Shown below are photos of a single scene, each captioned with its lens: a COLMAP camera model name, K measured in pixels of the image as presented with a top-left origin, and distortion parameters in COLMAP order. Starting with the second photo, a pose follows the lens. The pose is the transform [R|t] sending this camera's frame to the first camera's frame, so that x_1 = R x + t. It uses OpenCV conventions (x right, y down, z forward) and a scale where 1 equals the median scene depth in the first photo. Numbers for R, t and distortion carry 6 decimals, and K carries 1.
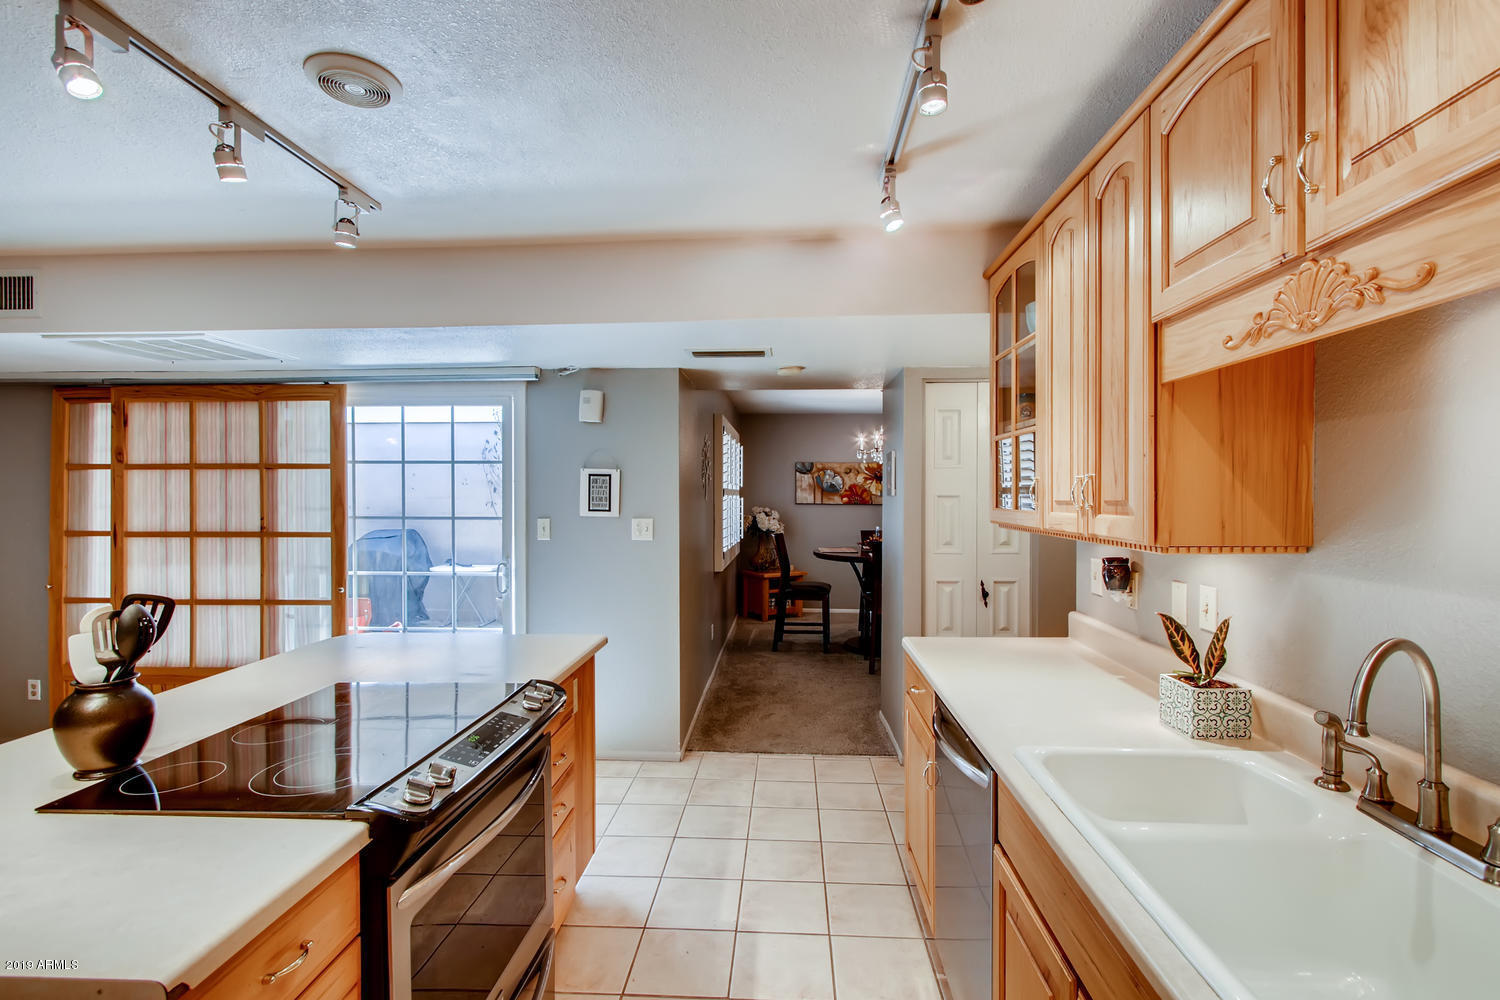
lens RADIAL K [[698.2, 0, 758.4], [0, 698.2, 505.9], [0, 0, 1]] dist [0.002072, 0.001209]
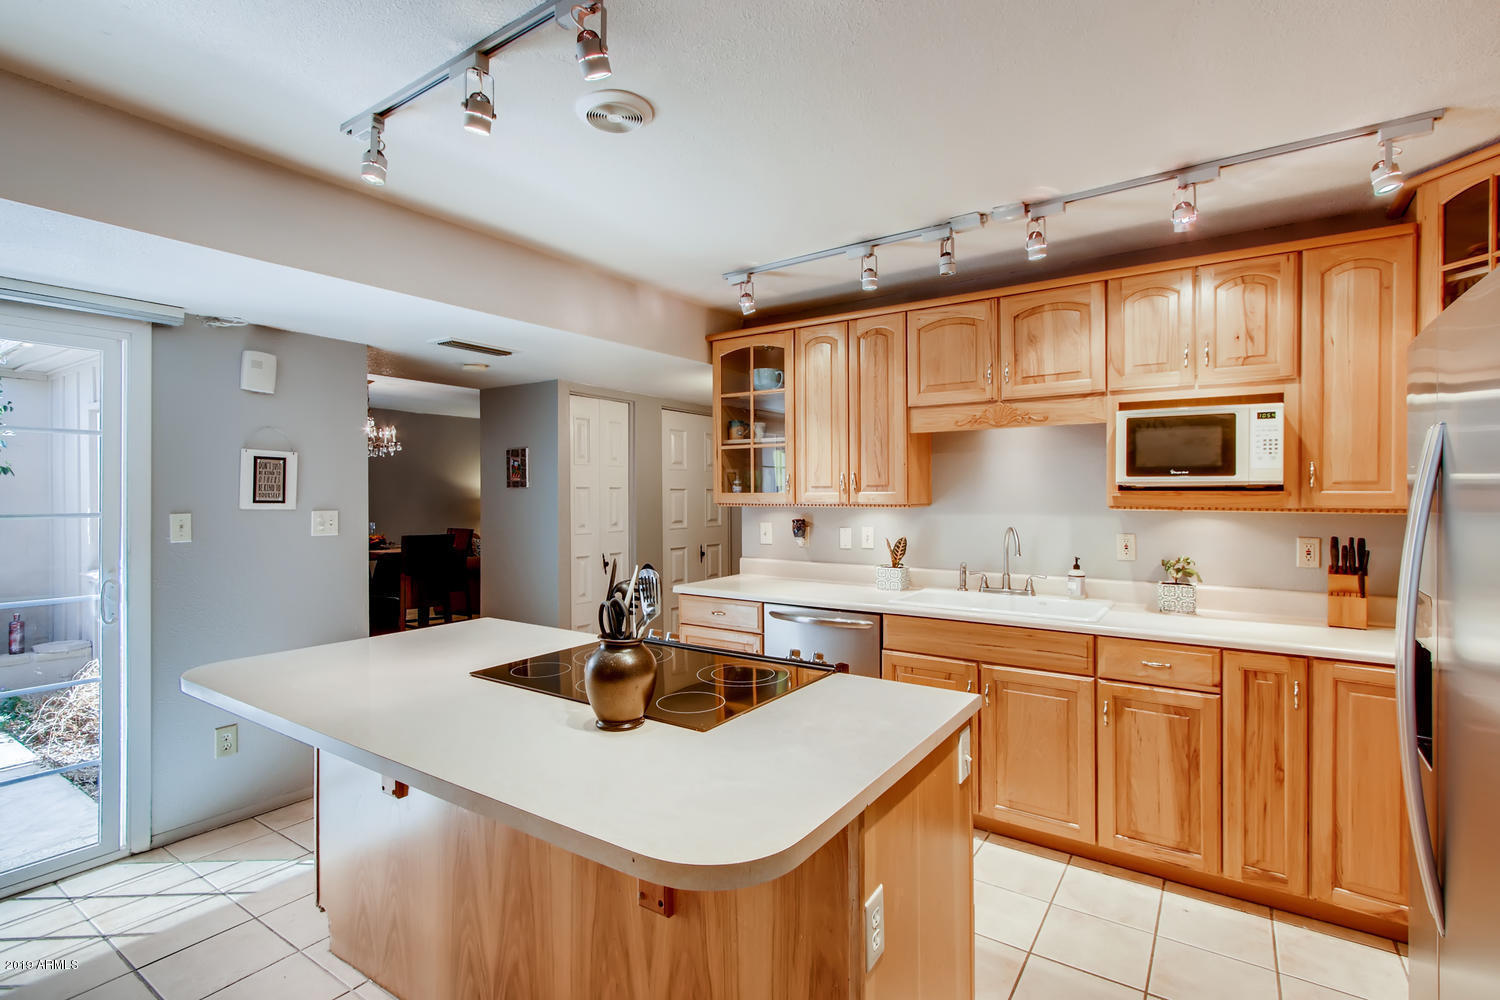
lens RADIAL K [[698.2, 0, 752.7], [0, 698.2, 496.3], [0, 0, 1]] dist [0.002072, 0.001209]
pose [[0.515780, -0.001145, 0.856720, -0.625302], [0.016567, 0.999825, -0.008638, 0.016198], [-0.856561, 0.018649, 0.515709, 0.098778]]
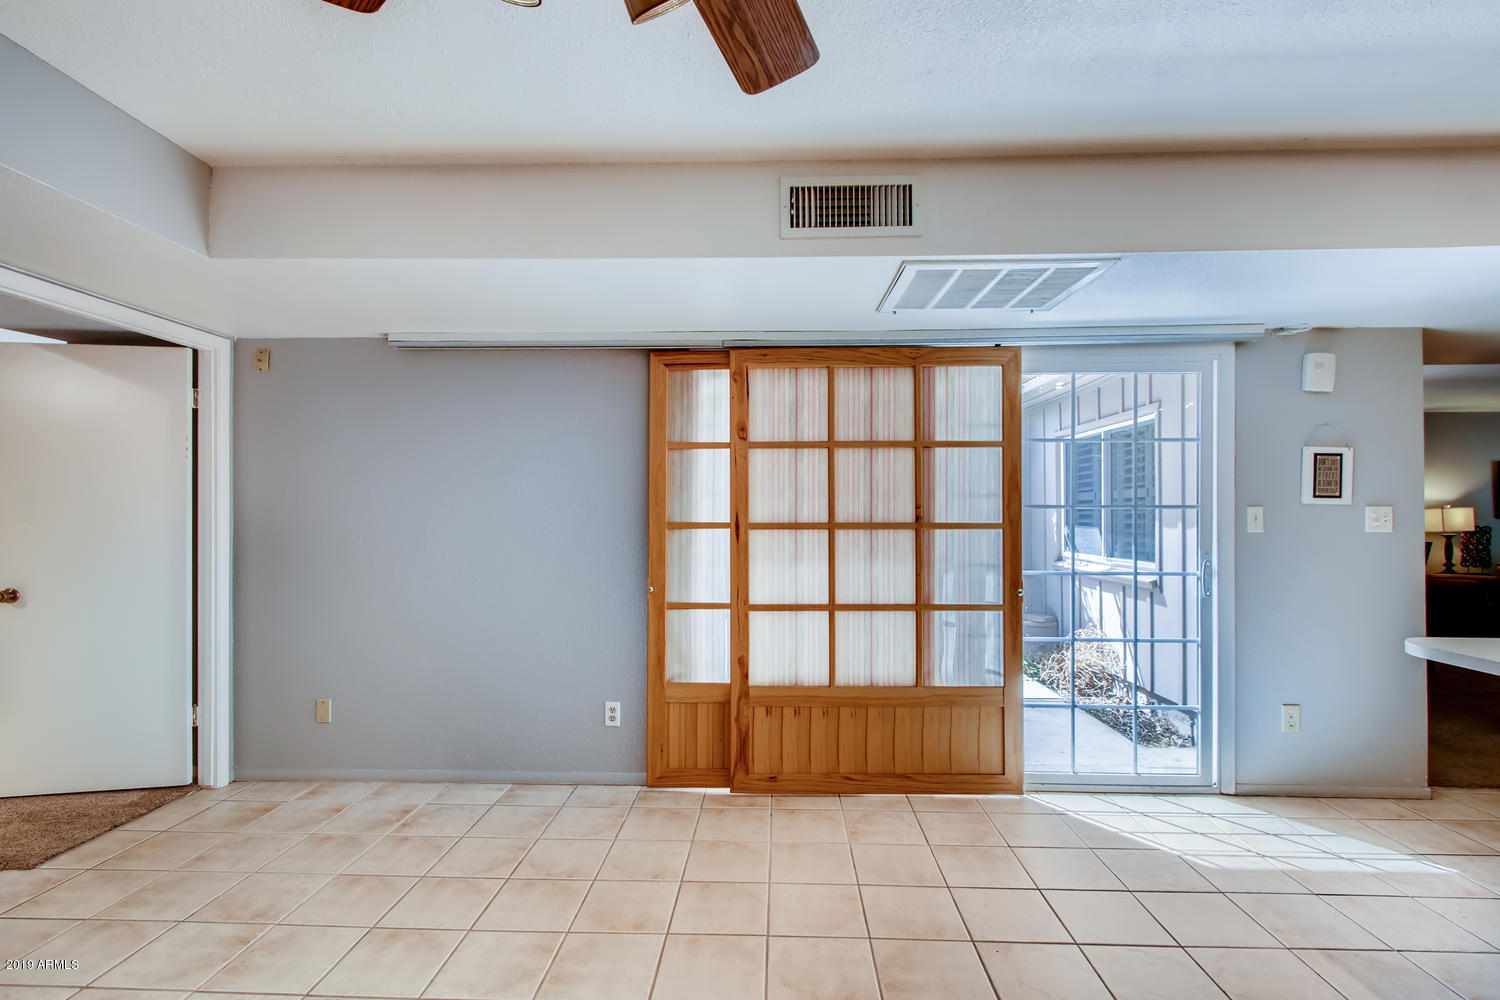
lens RADIAL K [[698.2, 0, 740.9], [0, 698.2, 514.1], [0, 0, 1]] dist [0.002072, 0.001209]
pose [[0.999898, 0.000350, 0.014263, -0.930860], [0.000044, 0.999619, -0.027615, 0.049905], [-0.014268, 0.027613, 0.999517, 0.169343]]
